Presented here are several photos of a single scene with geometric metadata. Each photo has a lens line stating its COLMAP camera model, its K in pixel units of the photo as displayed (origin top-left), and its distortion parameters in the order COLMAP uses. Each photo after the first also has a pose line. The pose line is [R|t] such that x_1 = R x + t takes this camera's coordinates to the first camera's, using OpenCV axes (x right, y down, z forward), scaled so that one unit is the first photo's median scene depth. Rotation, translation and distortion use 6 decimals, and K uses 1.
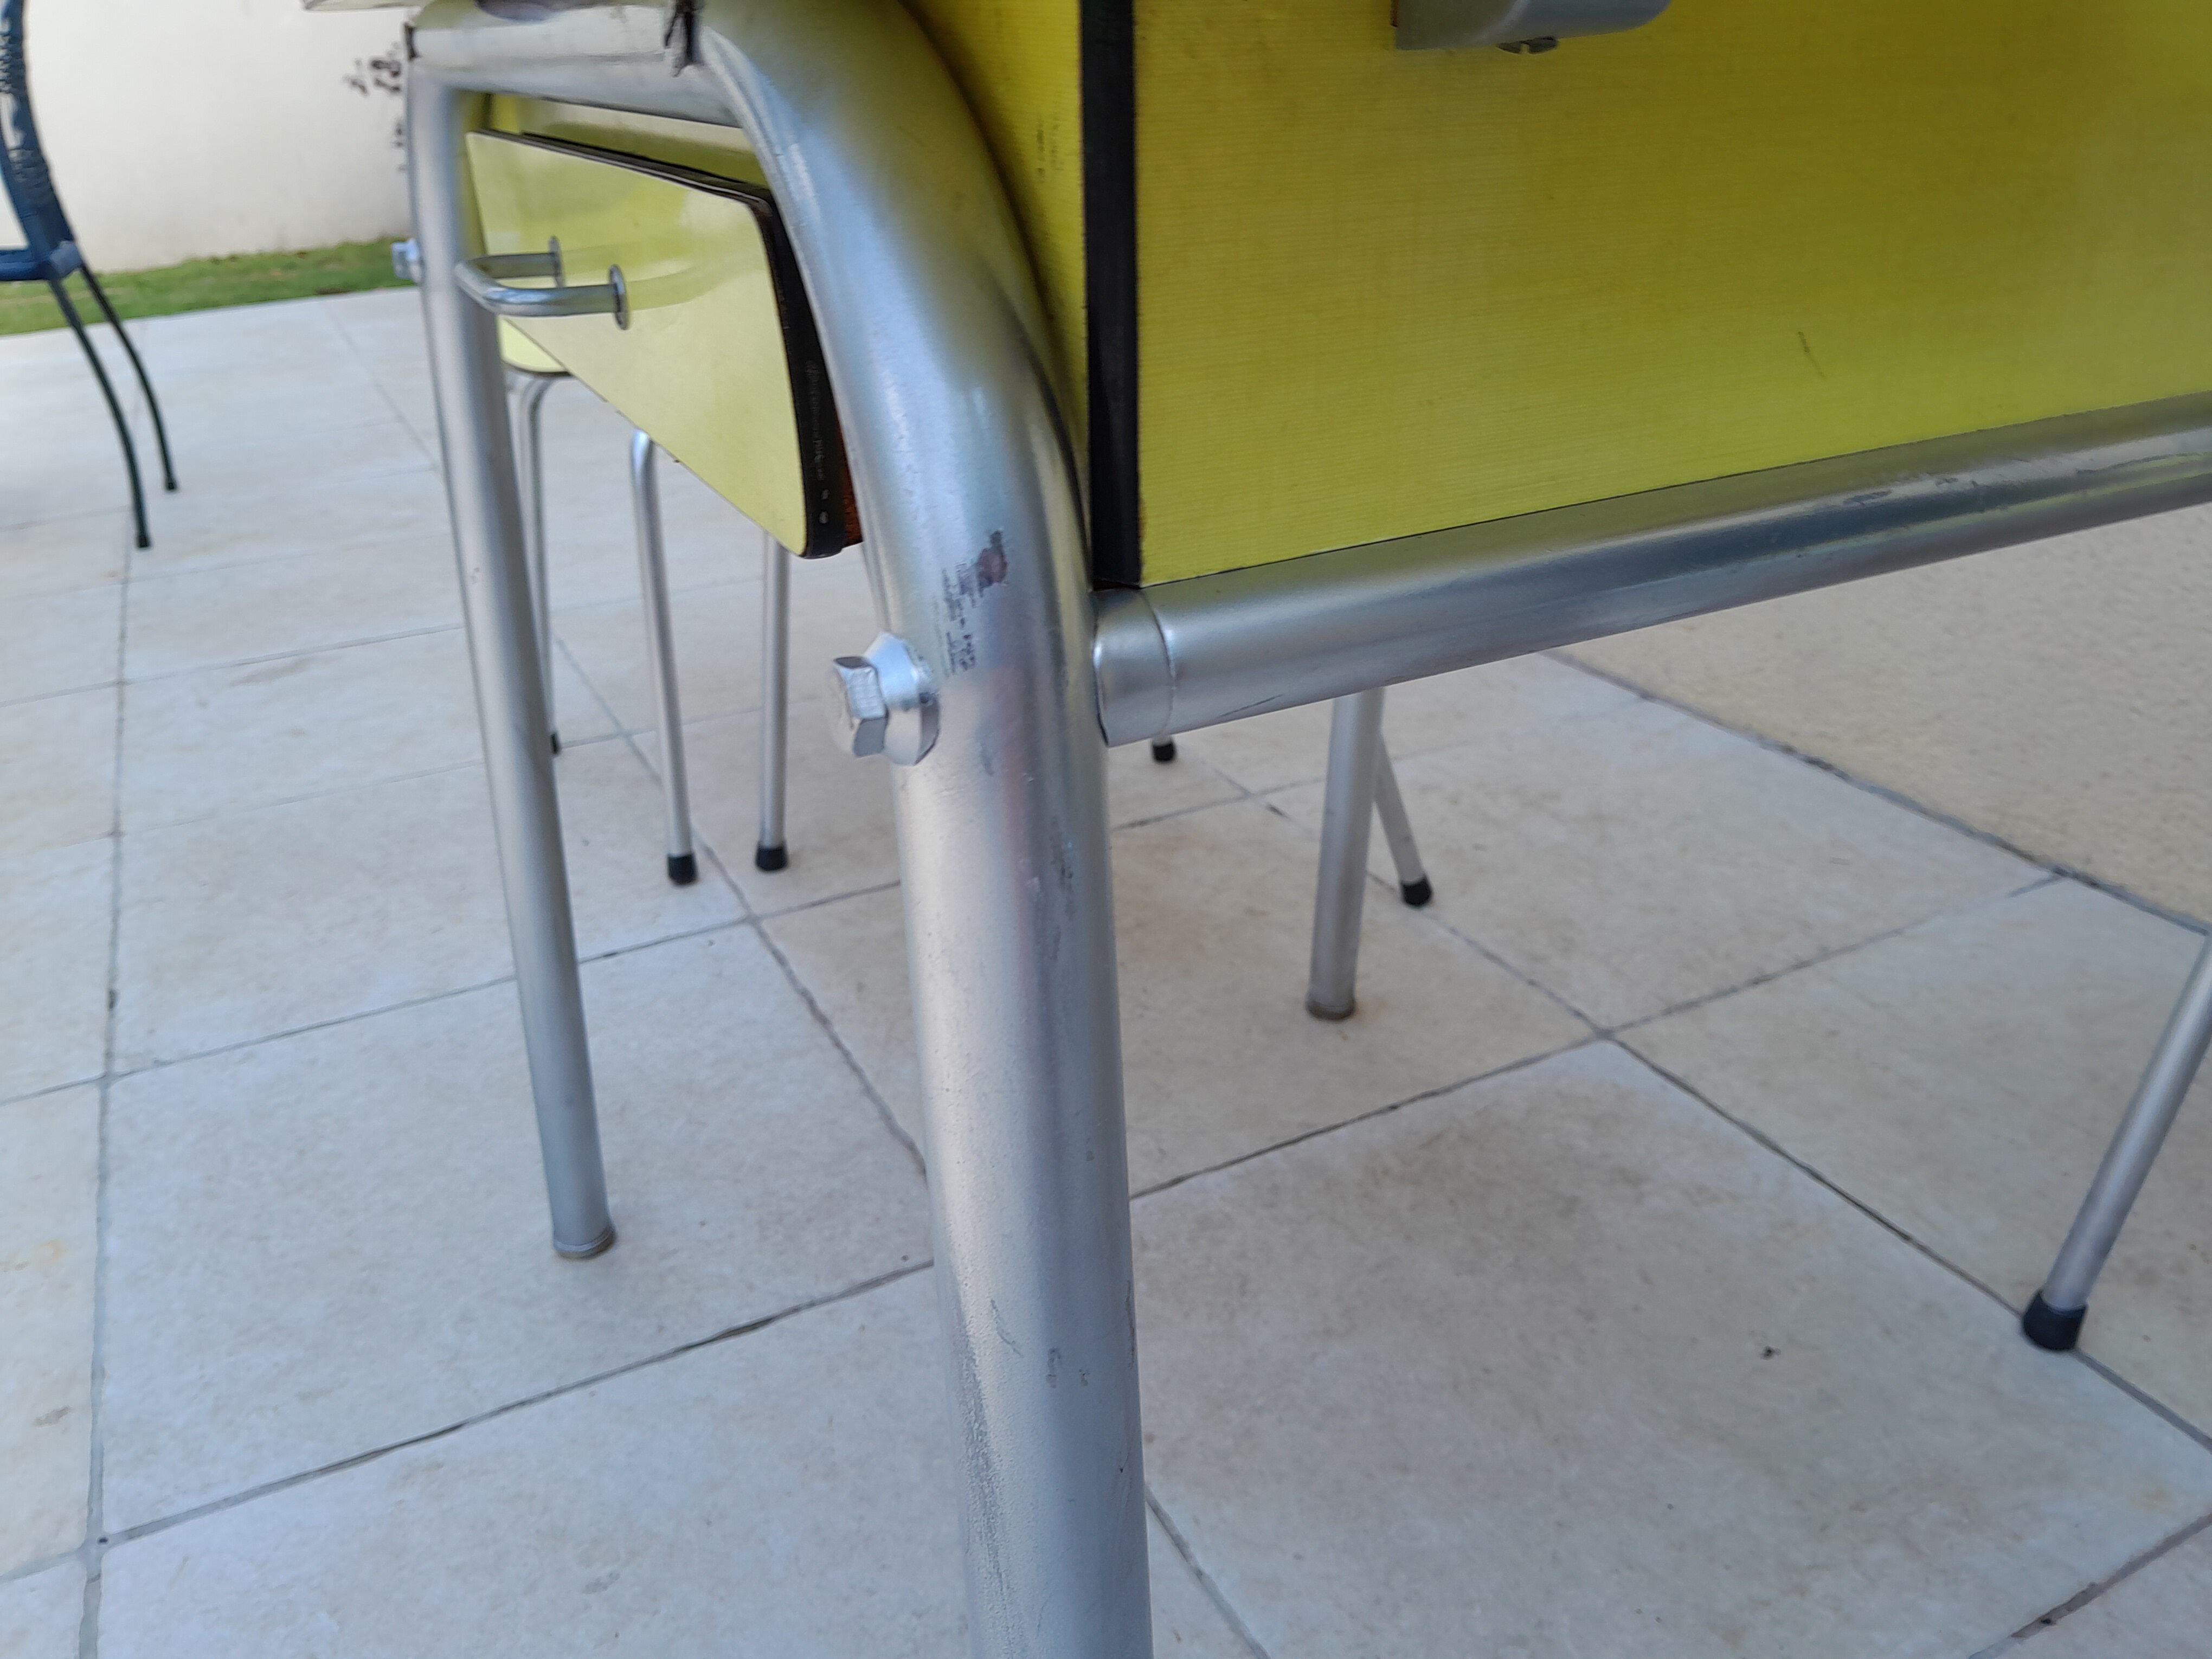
lens RADIAL K [[1744.5, 0, 1093.6], [0, 1744.5, 826.1], [0, 0, 1]] dist [-0.014257, -0.030284]
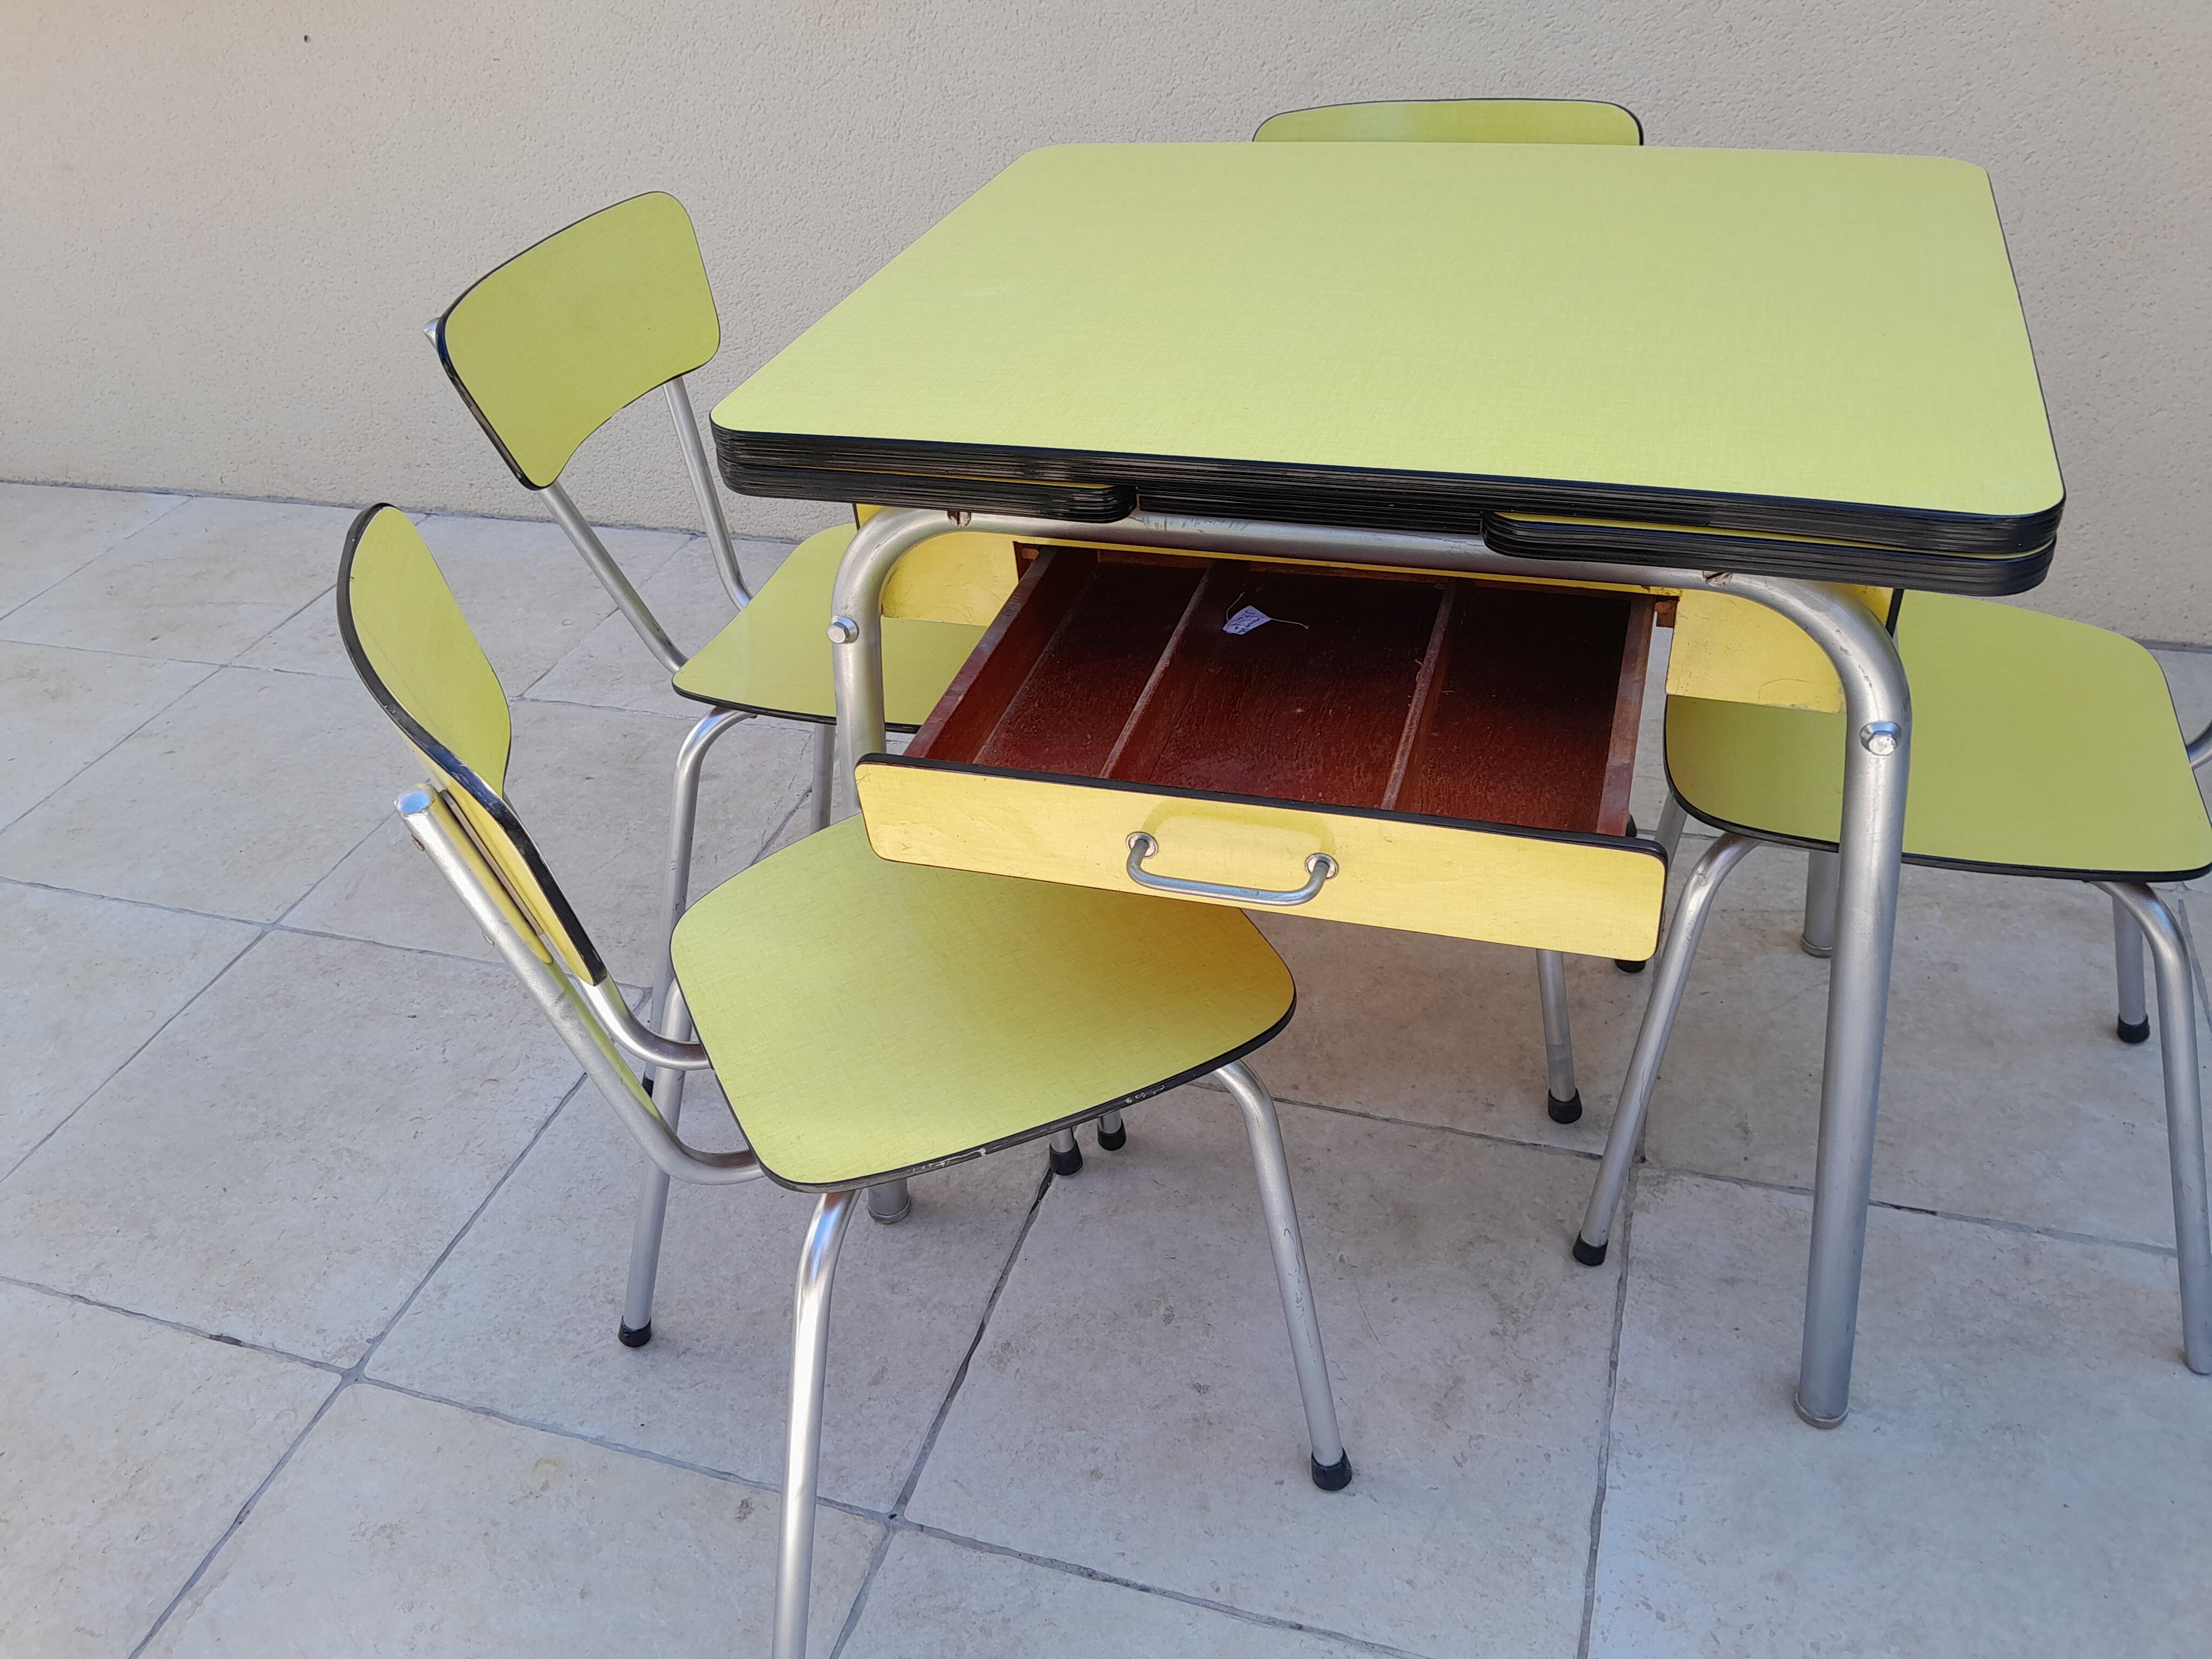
lens RADIAL K [[1744.5, 0, 1091.1], [0, 1744.5, 819.5], [0, 0, 1]] dist [-0.014257, -0.030284]
pose [[0.701680, -0.427910, 0.569682, -0.689443], [0.352348, 0.903352, 0.244554, -0.270820], [-0.619271, 0.029127, 0.784637, -0.174403]]
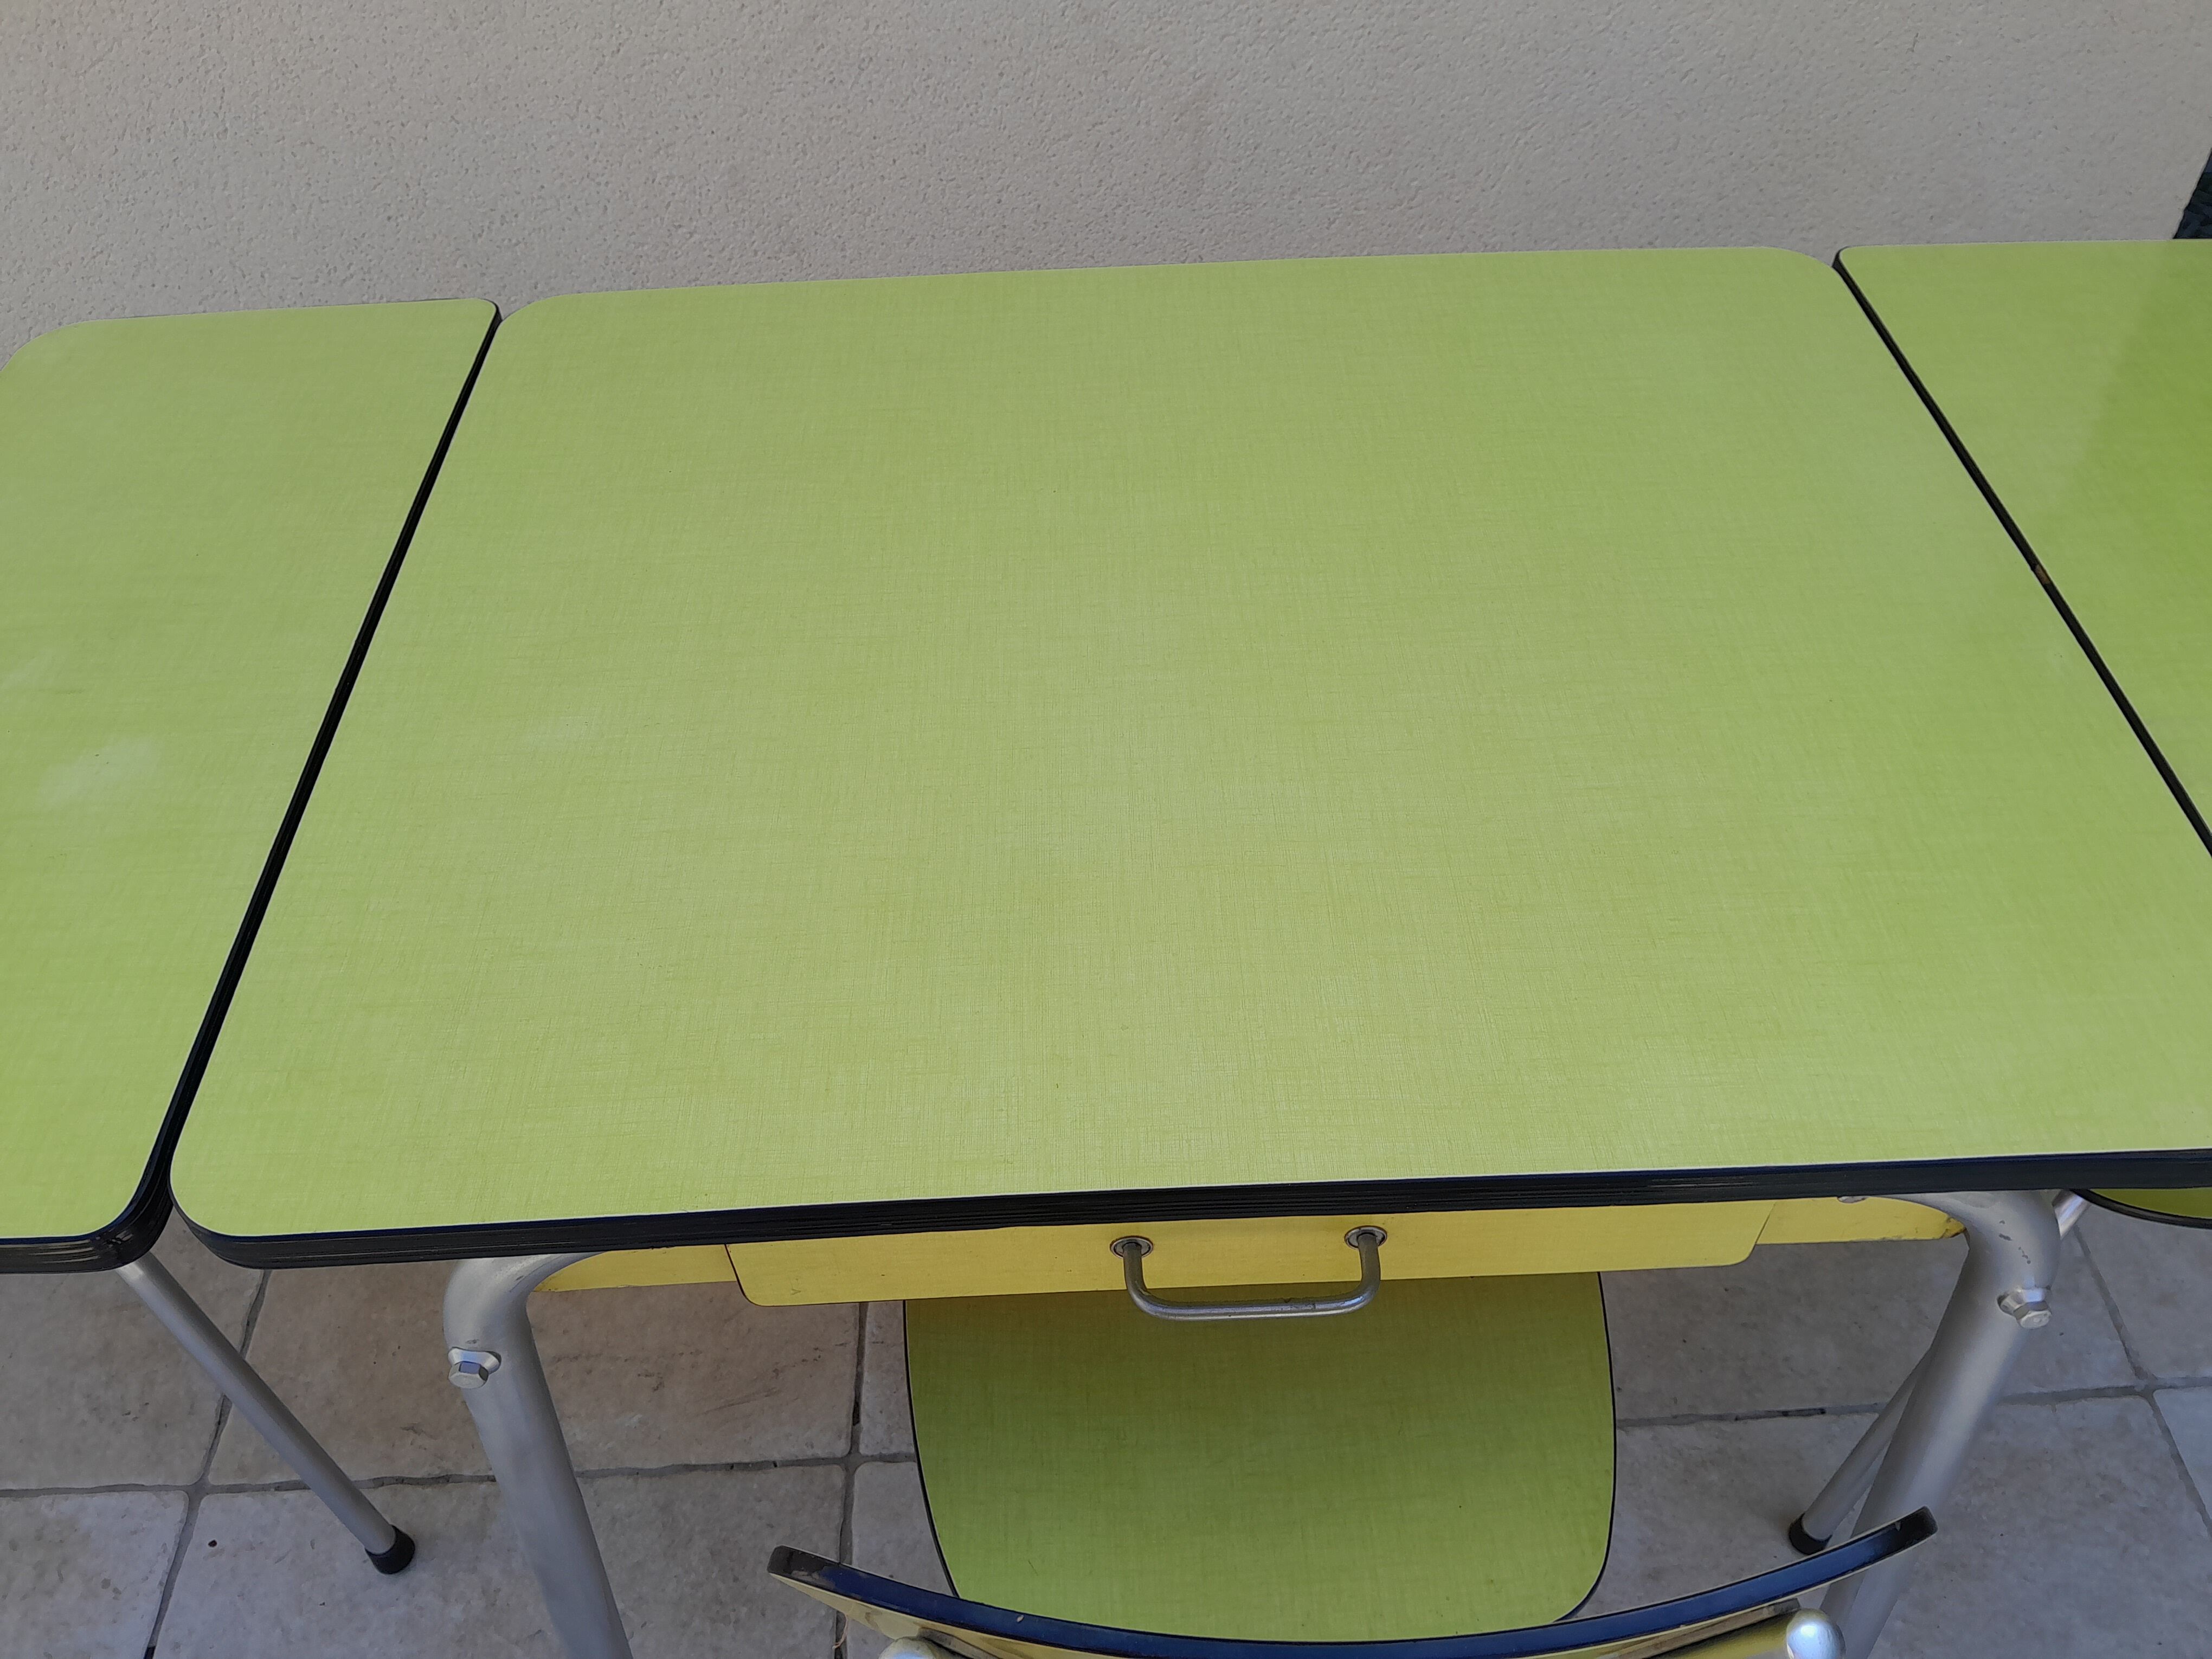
lens RADIAL K [[1744.5, 0, 1107.3], [0, 1744.5, 826.5], [0, 0, 1]] dist [-0.014257, -0.030284]
pose [[0.406410, -0.639518, 0.652570, -0.401231], [0.401156, 0.766585, 0.501419, -0.505647], [-0.820917, 0.058001, 0.568094, 0.112648]]
